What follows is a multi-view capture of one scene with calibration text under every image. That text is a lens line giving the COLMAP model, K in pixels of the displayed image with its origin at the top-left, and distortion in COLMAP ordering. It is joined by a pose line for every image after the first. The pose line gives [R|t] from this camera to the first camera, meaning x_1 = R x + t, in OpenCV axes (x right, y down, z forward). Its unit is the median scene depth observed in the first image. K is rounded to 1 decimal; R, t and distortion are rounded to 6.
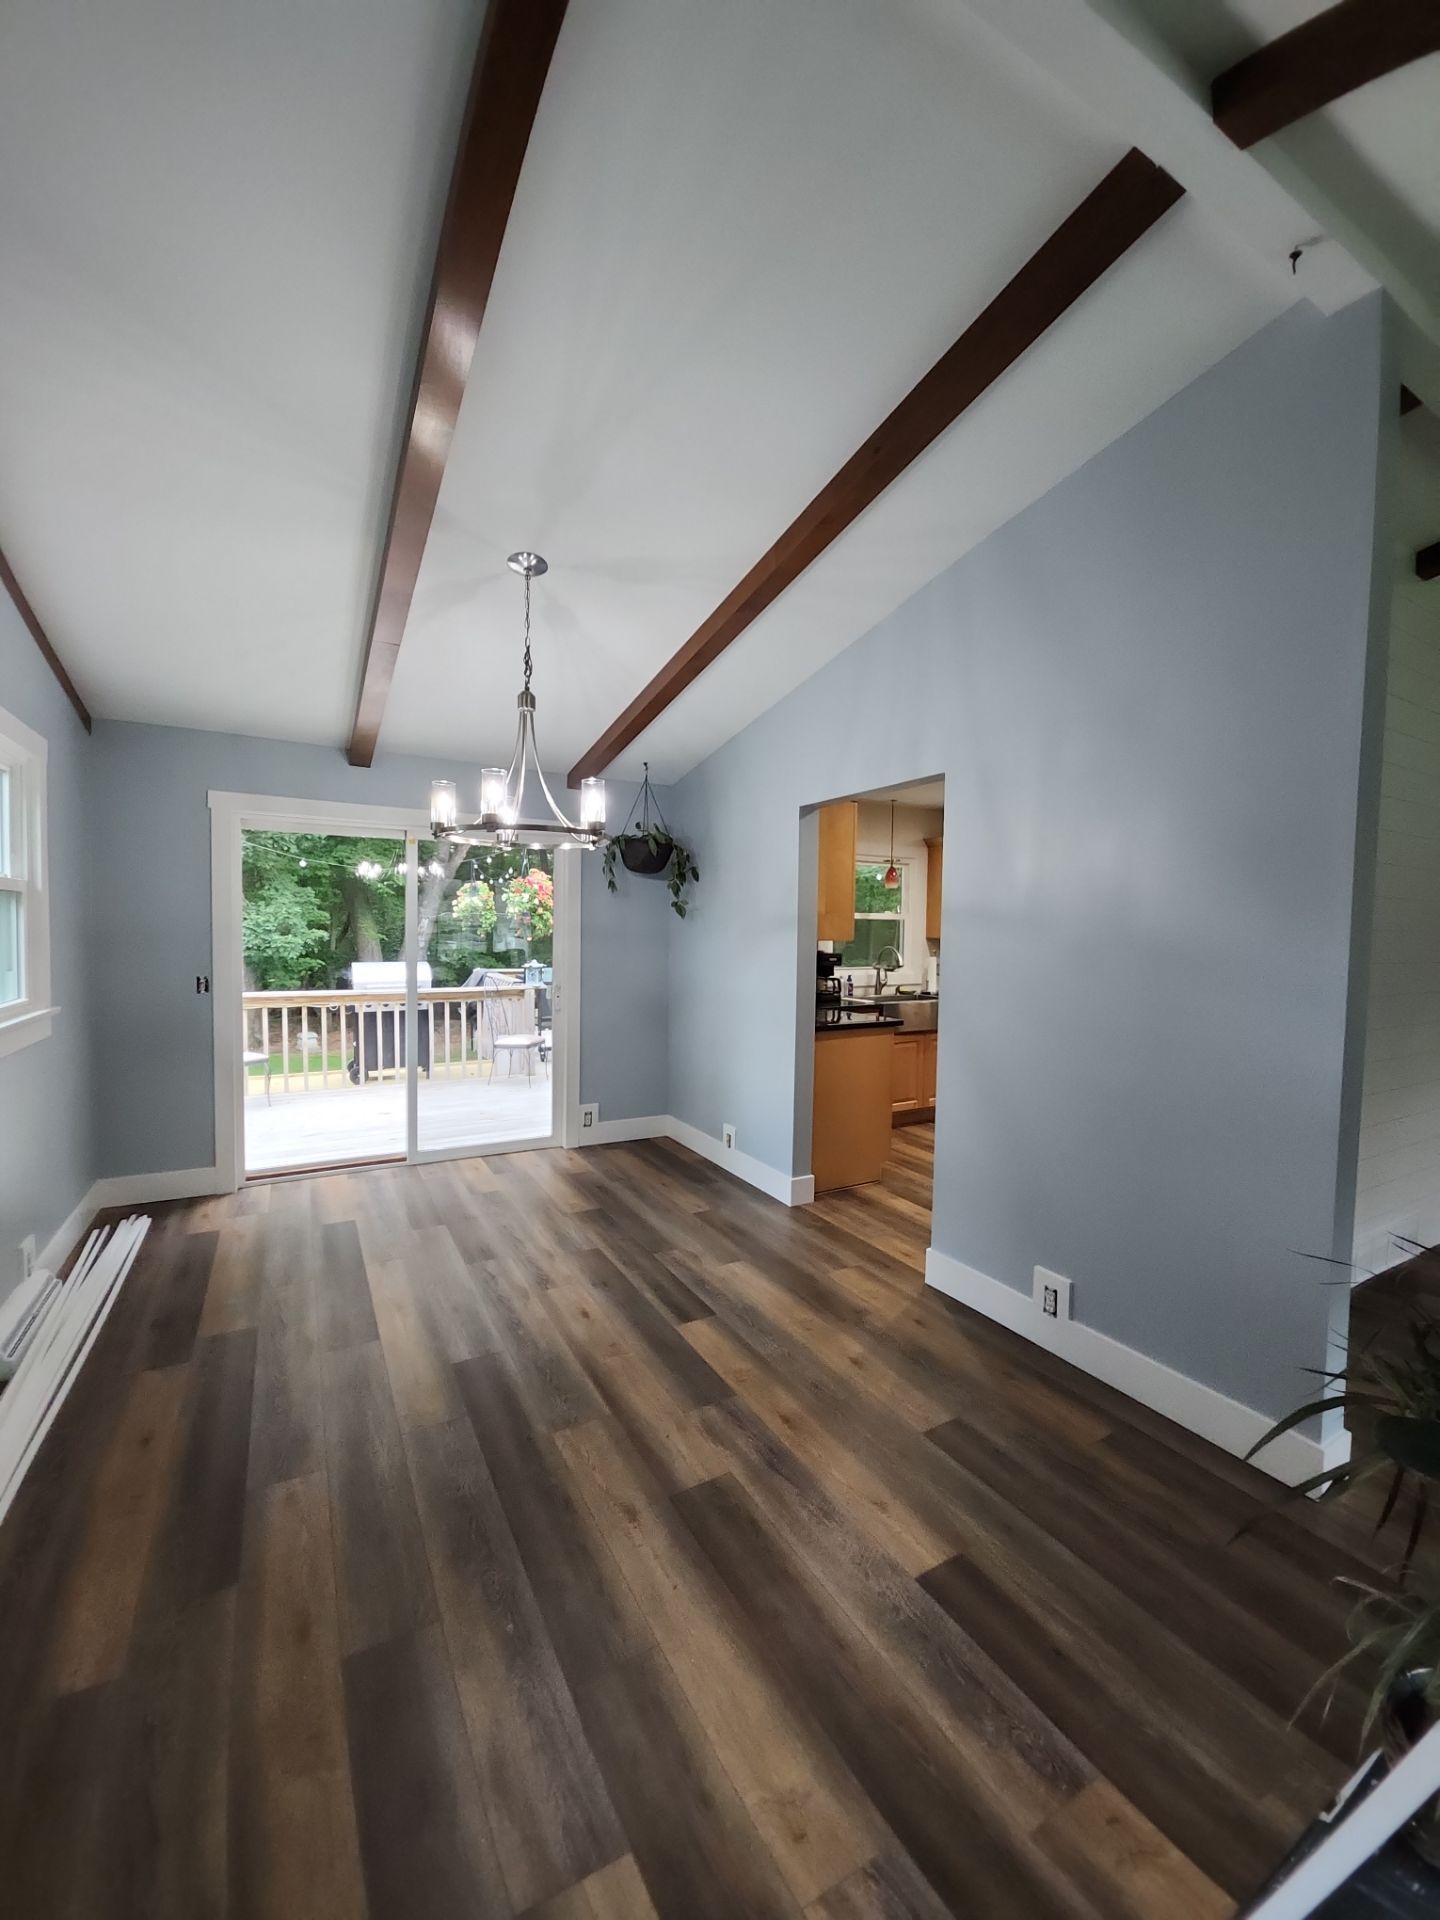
lens RADIAL K [[759.6, 0, 738.7], [0, 759.6, 960.3], [0, 0, 1]] dist [-0.006593, -0.007924]
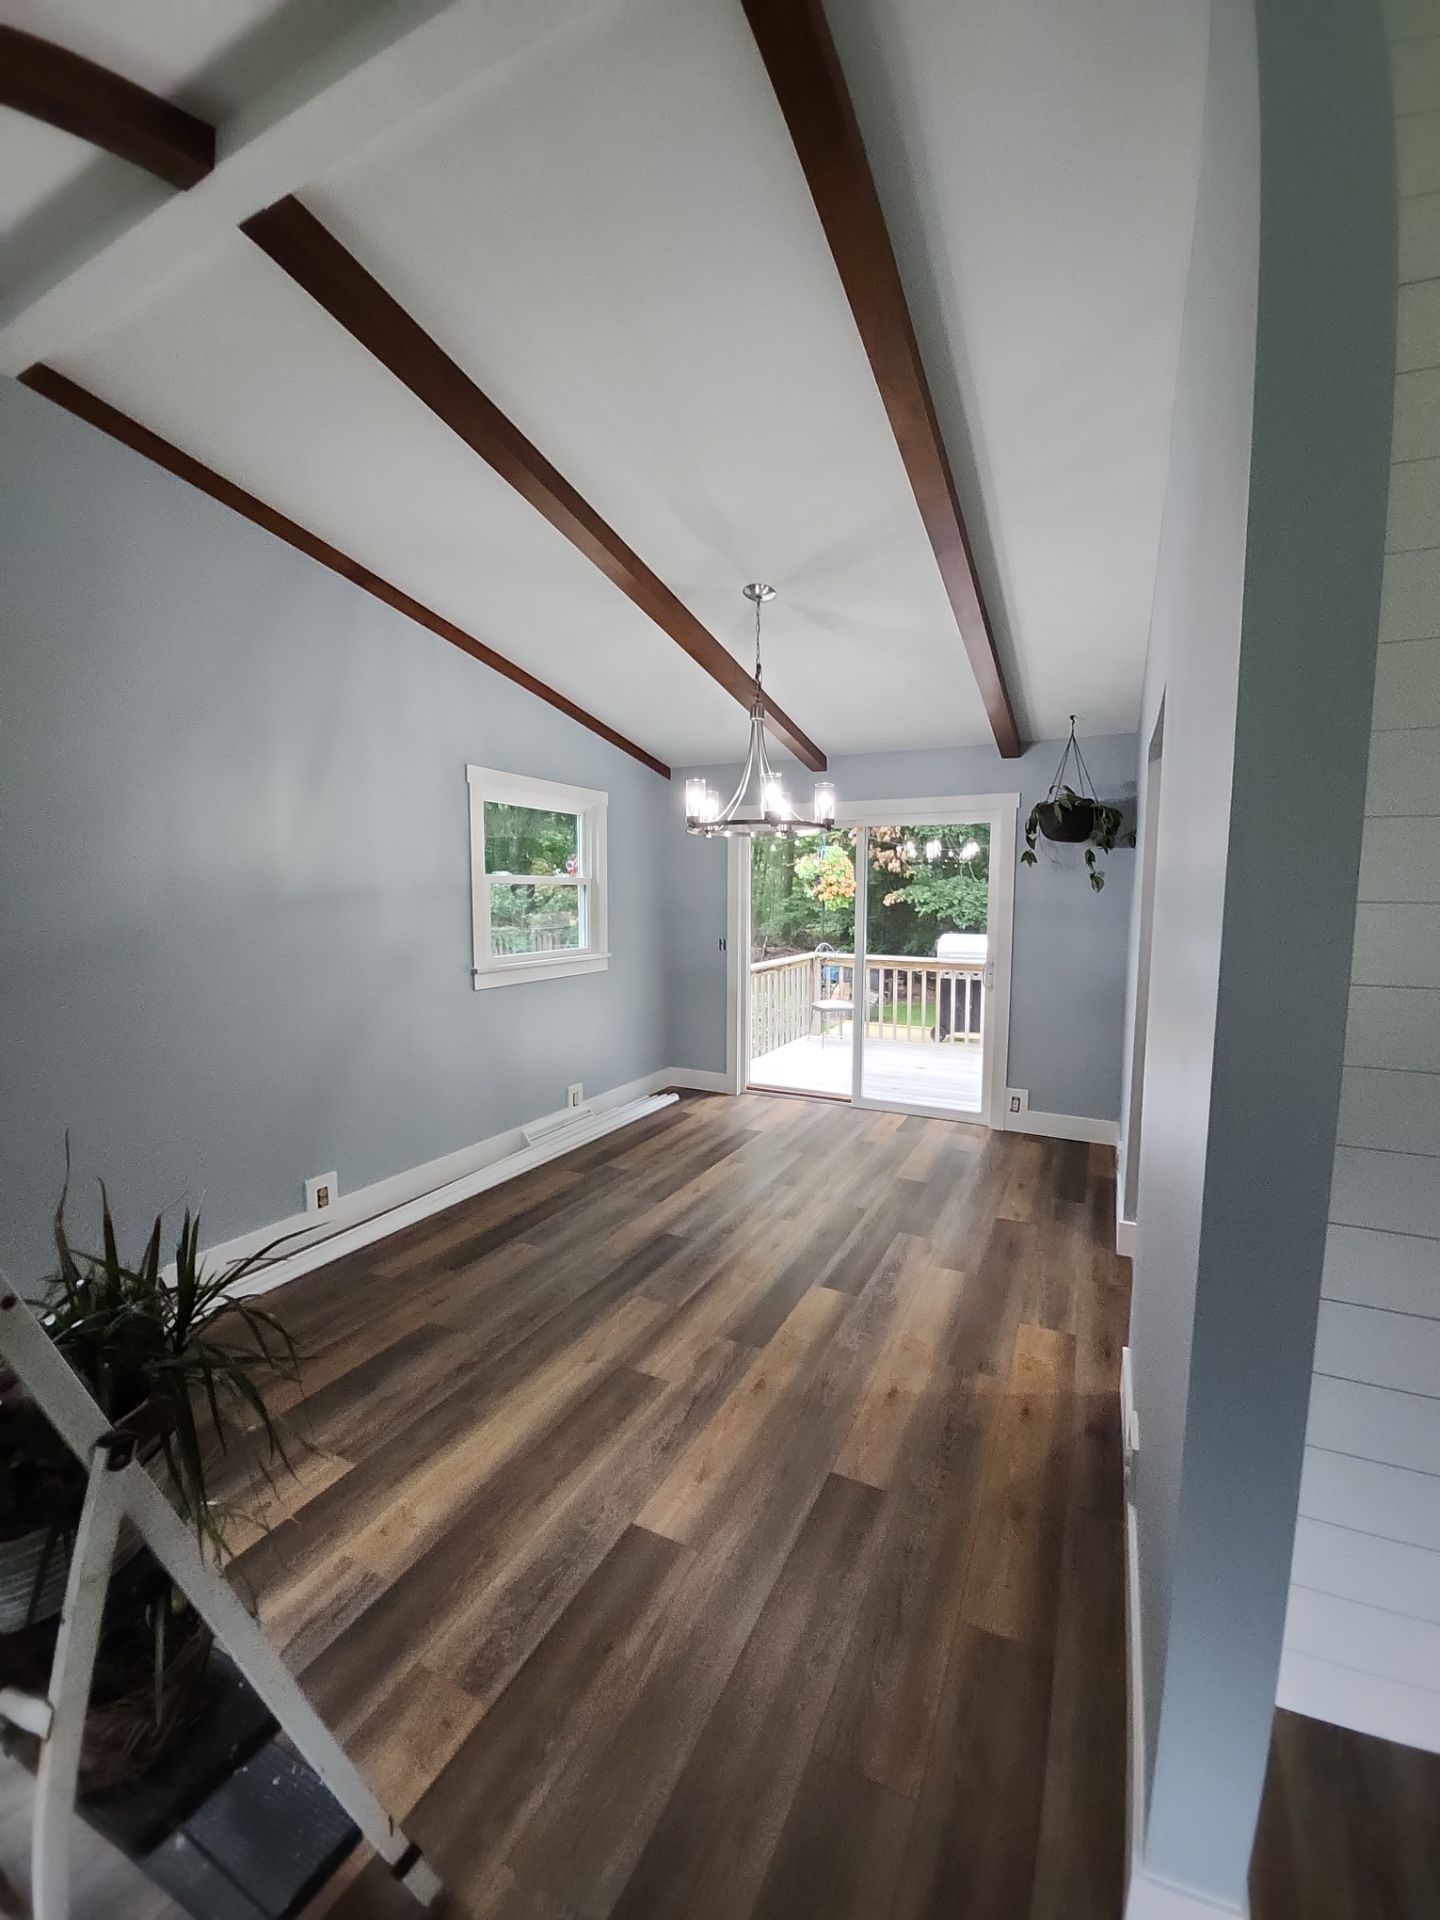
lens RADIAL K [[759.6, 0, 738.0], [0, 759.6, 960.7], [0, 0, 1]] dist [-0.006593, -0.007924]
pose [[0.557986, 0.060314, -0.827656, 0.536286], [-0.029640, 0.998167, 0.052757, -0.015729], [0.829321, -0.004906, 0.558751, 0.246779]]
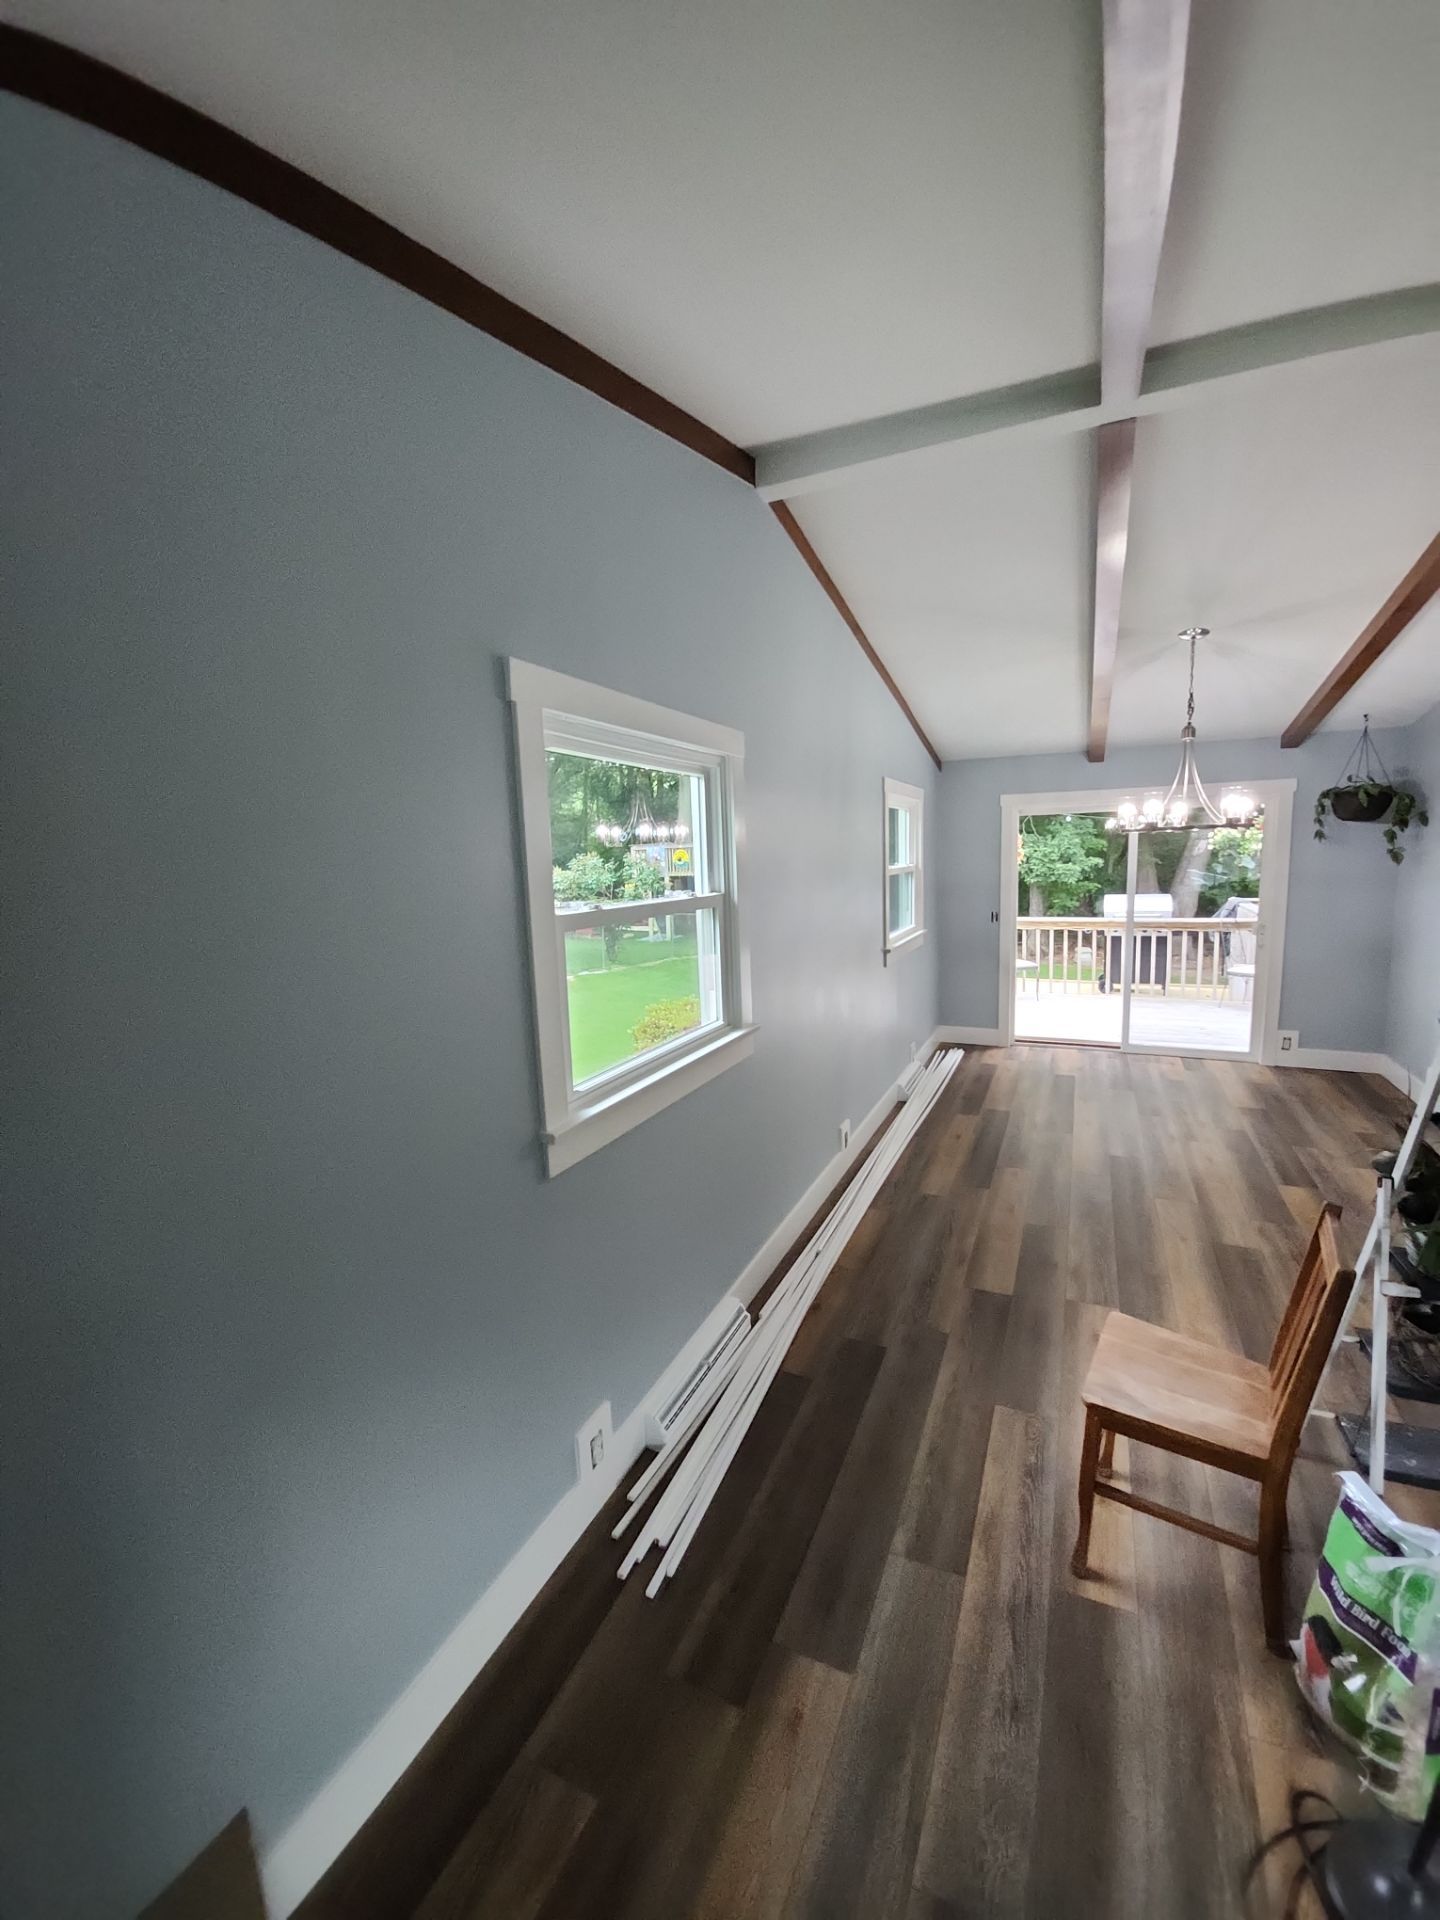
lens RADIAL K [[759.6, 0, 732.5], [0, 759.6, 964.1], [0, 0, 1]] dist [-0.006593, -0.007924]
pose [[0.571007, 0.083675, -0.816670, 0.331367], [0.010584, 0.993959, 0.109239, -0.055332], [0.820877, -0.071020, 0.566672, -0.421352]]
